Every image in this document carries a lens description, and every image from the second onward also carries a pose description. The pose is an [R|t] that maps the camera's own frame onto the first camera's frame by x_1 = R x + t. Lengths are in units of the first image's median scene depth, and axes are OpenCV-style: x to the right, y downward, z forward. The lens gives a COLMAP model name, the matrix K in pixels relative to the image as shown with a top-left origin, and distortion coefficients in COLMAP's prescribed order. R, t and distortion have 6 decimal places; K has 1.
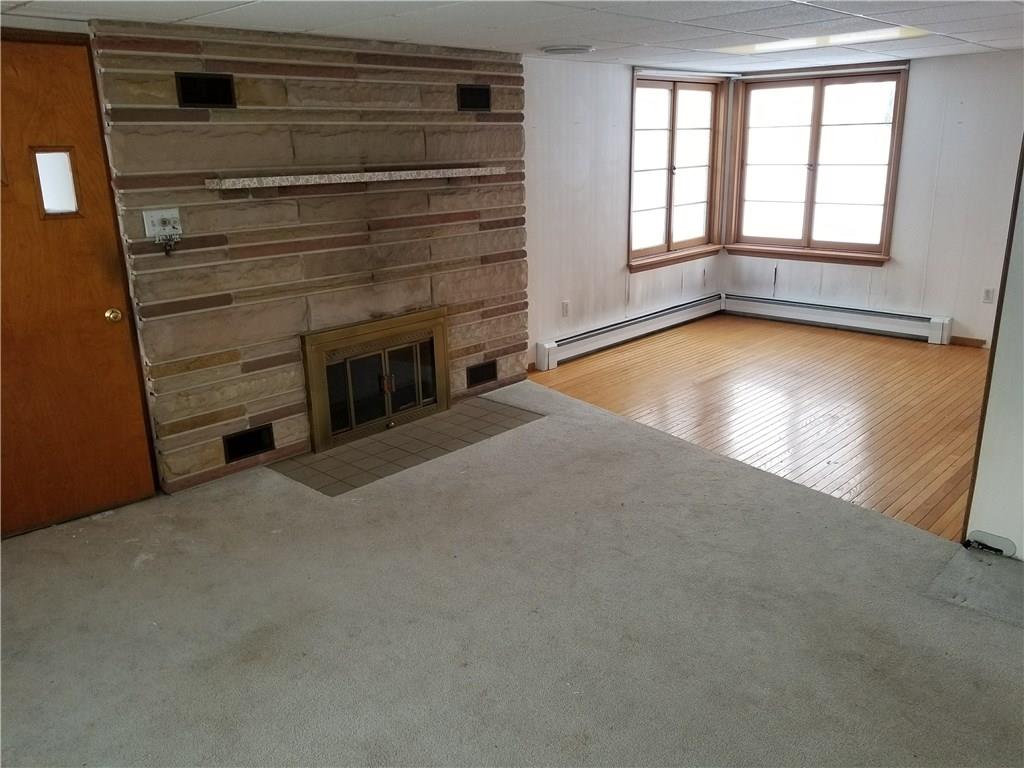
lens RADIAL K [[804.0, 0, 512.0], [0, 804.0, 384.0], [0, 0, 1]] dist [-0.001455, -0.000245]
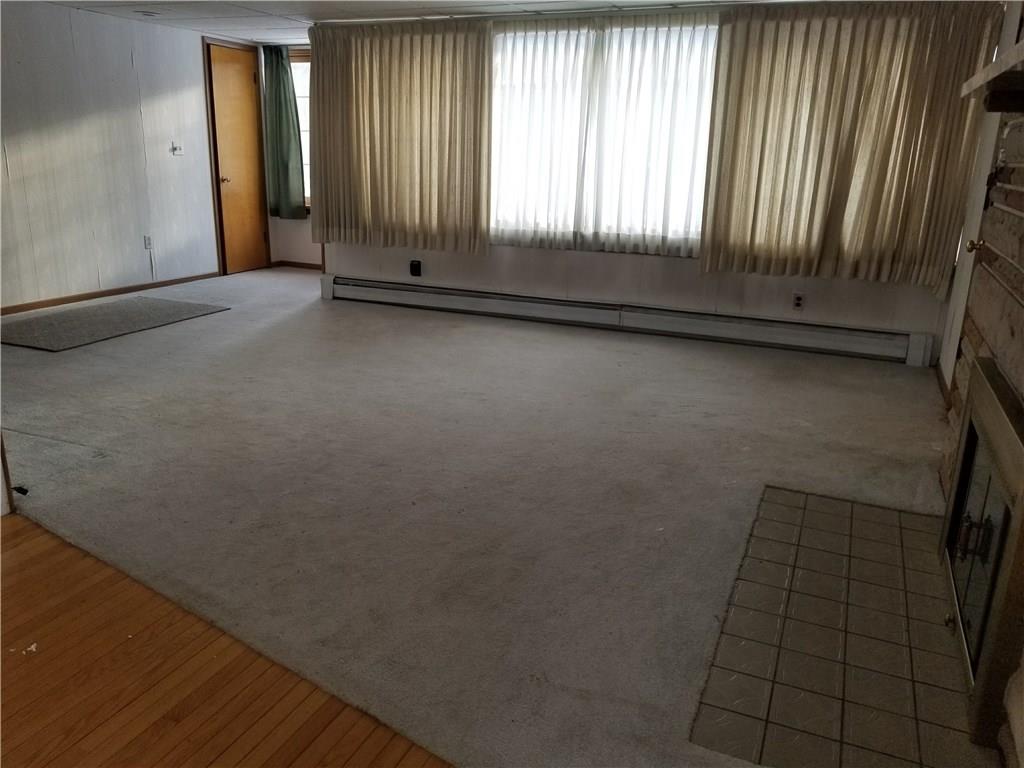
lens RADIAL K [[804.0, 0, 512.0], [0, 804.0, 384.0], [0, 0, 1]] dist [-0.001455, -0.000245]
pose [[-0.936159, 0.094057, -0.338761, 0.234851], [-0.108080, 0.839898, 0.531875, -0.291211], [0.334552, 0.534533, -0.776112, 1.247671]]
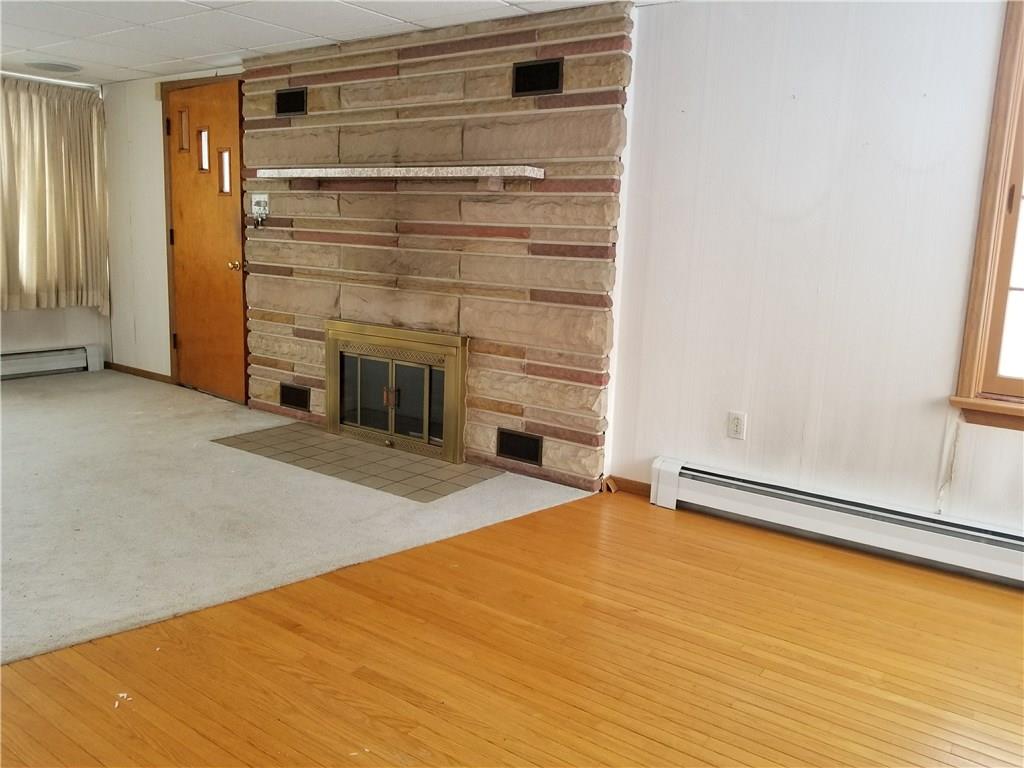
lens RADIAL K [[797.7, 0, 508.1], [0, 797.7, 365.9], [0, 0, 1]] dist [0.027439, -0.001587]
pose [[0.142603, 0.191145, -0.971148, 0.767472], [-0.319394, 0.937573, 0.137638, -0.209376], [0.936831, 0.290551, 0.194751, 0.958829]]
